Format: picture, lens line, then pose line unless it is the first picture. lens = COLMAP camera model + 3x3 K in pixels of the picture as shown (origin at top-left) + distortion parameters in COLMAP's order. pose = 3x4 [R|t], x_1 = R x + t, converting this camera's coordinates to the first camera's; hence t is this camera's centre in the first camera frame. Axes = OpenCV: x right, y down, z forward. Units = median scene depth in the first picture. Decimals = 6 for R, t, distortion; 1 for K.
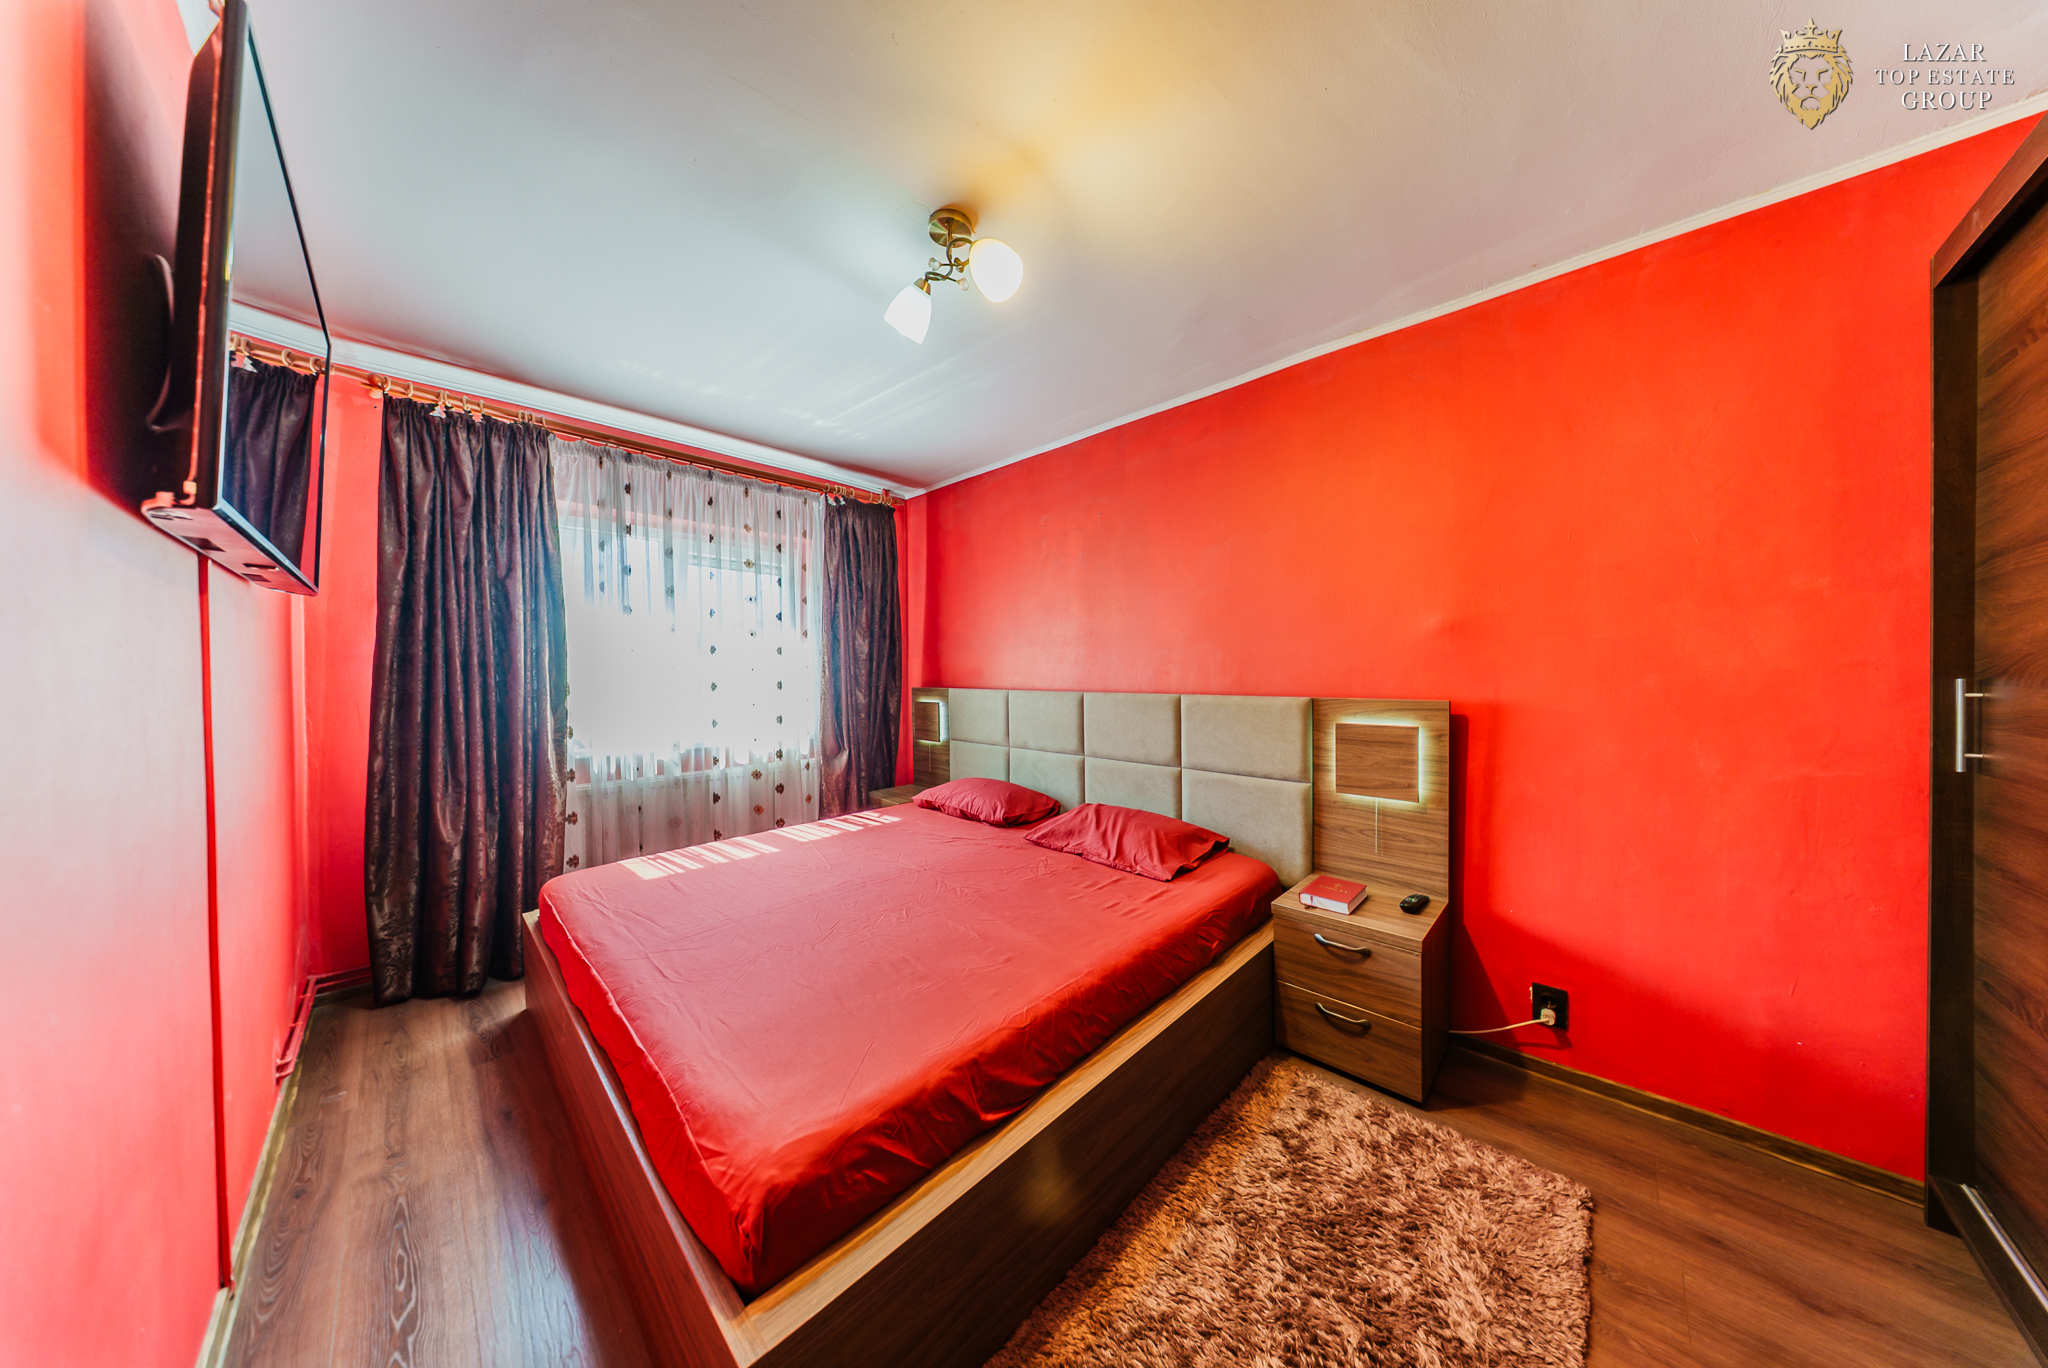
lens RADIAL K [[601.5, 0, 1029.2], [0, 601.5, 680.6], [0, 0, 1]] dist [0.001735, -0.000254]
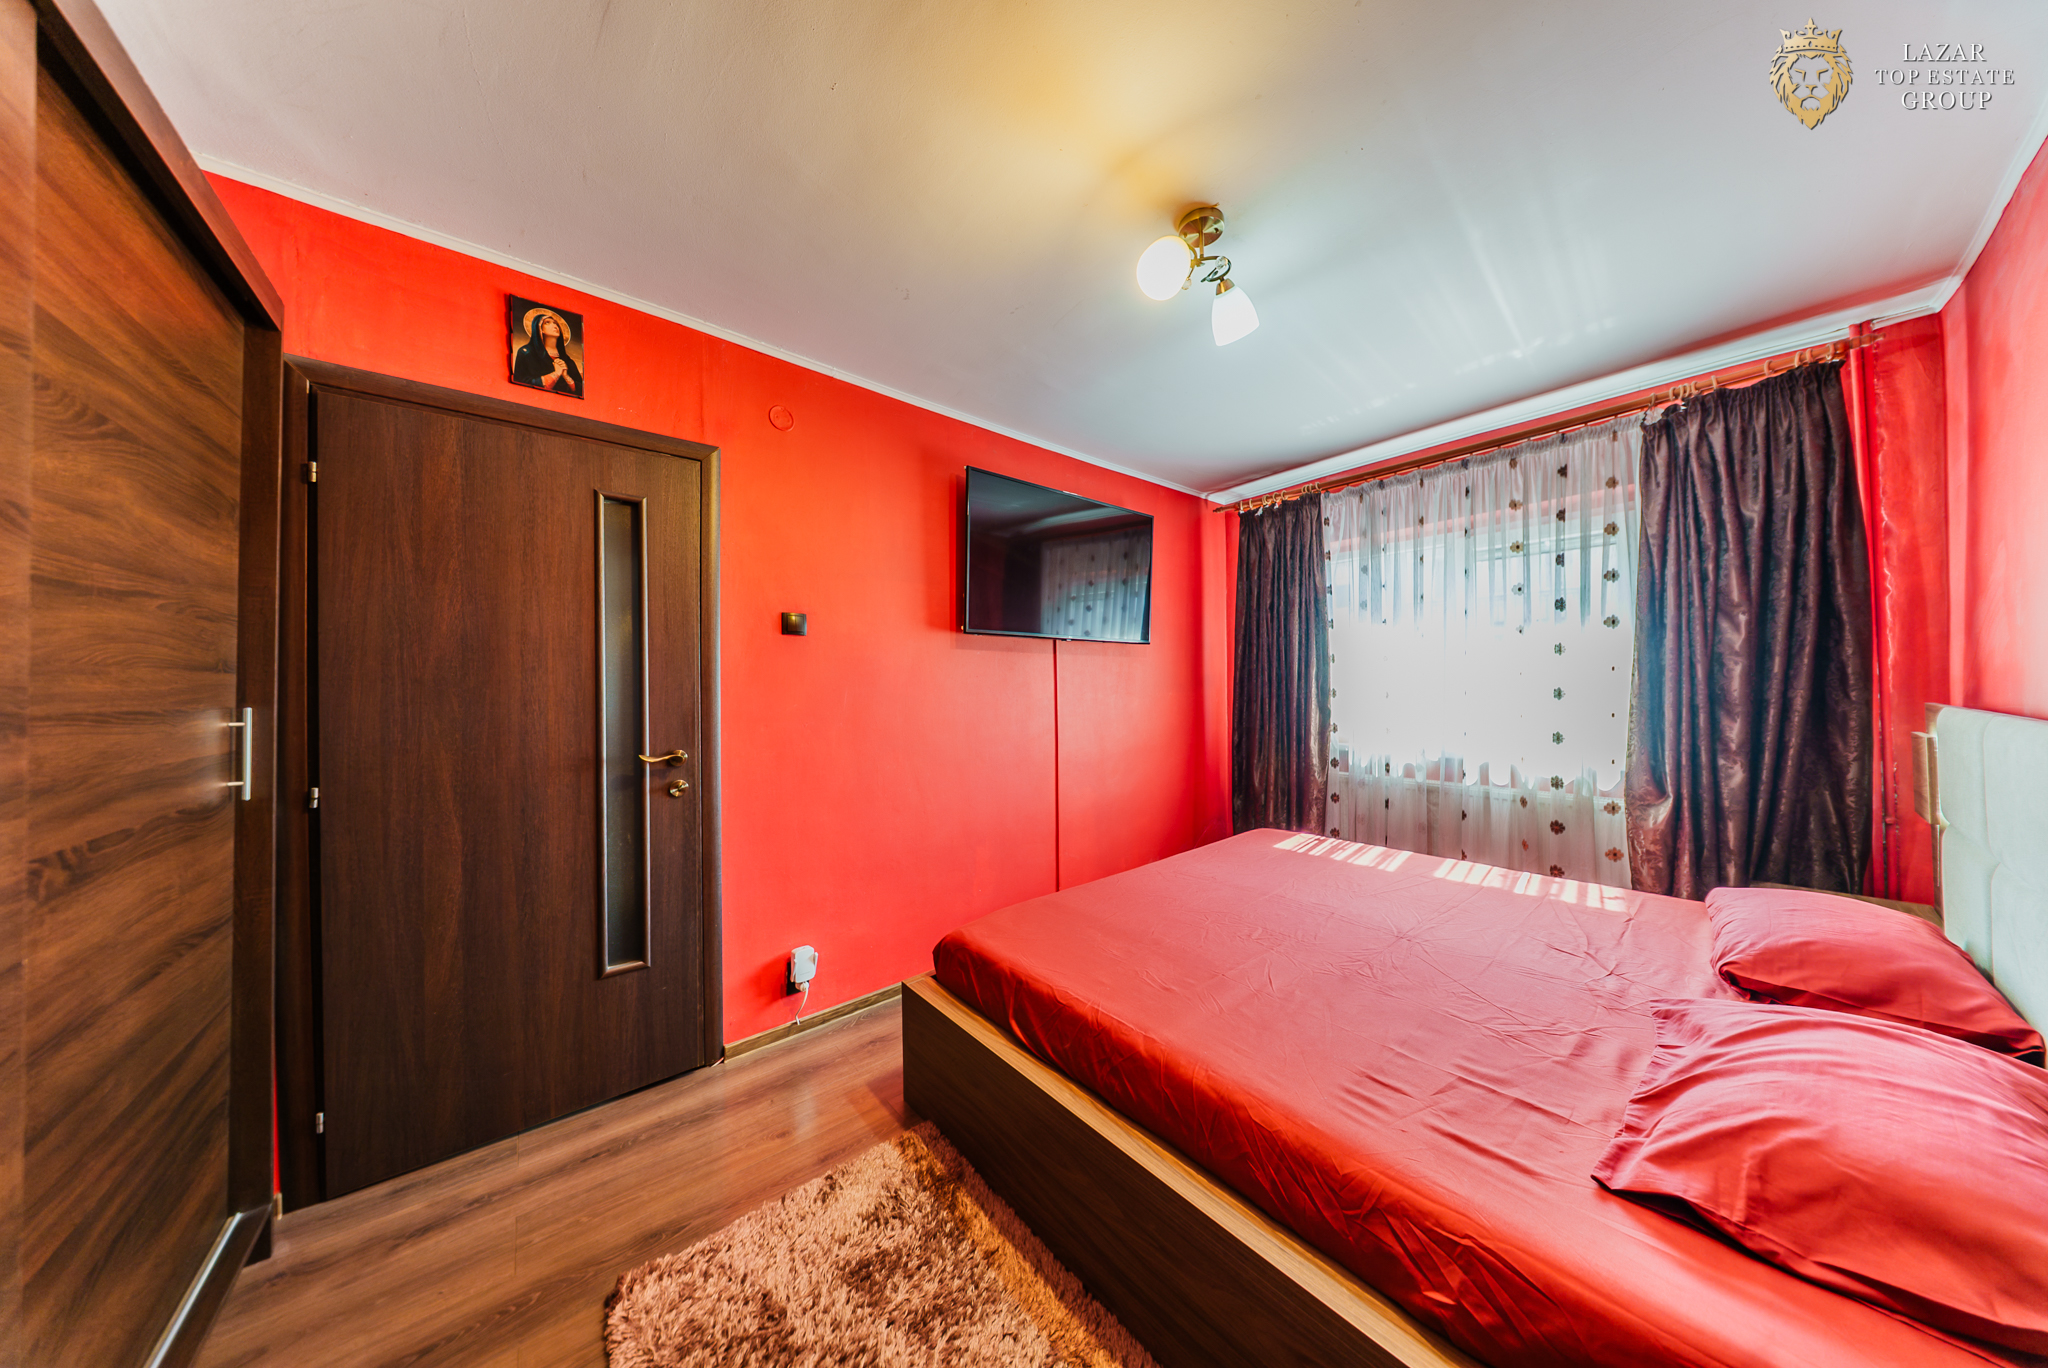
lens RADIAL K [[601.5, 0, 1030.9], [0, 601.5, 679.7], [0, 0, 1]] dist [0.001735, -0.000254]
pose [[-0.107305, -0.002744, -0.994222, 0.480645], [0.000054, 0.999996, -0.002765, -0.009047], [0.994226, -0.000351, -0.107304, 0.460676]]
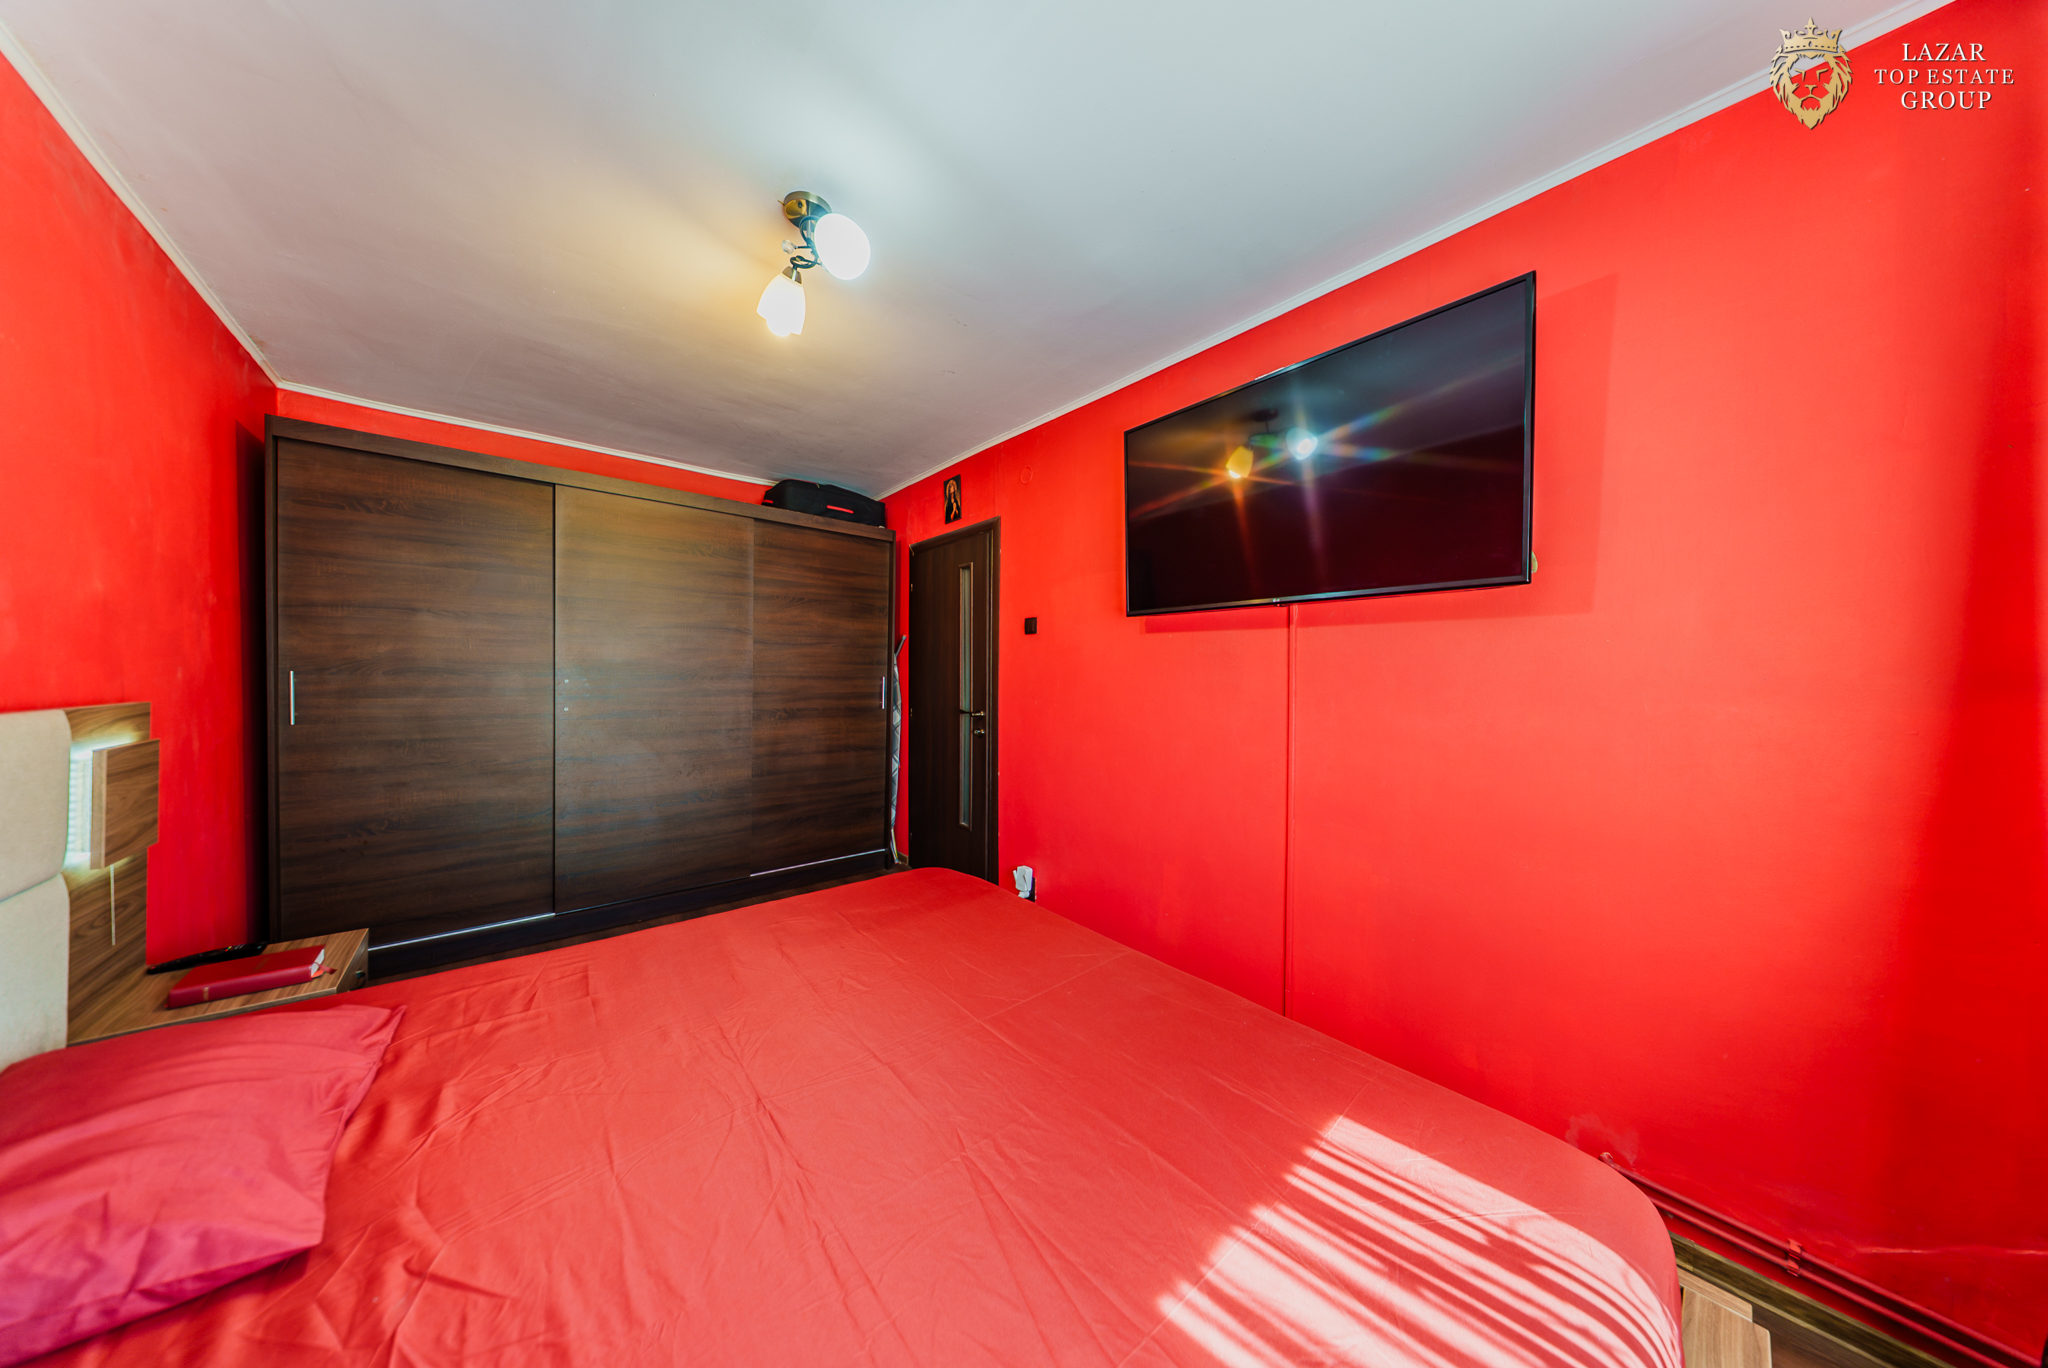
lens RADIAL K [[601.5, 0, 1031.7], [0, 601.5, 679.6], [0, 0, 1]] dist [0.001735, -0.000254]
pose [[-0.995465, -0.007109, 0.094860, -0.325188], [-0.005310, 0.999801, 0.019209, -0.010585], [-0.094978, 0.018618, -0.995305, 1.079918]]
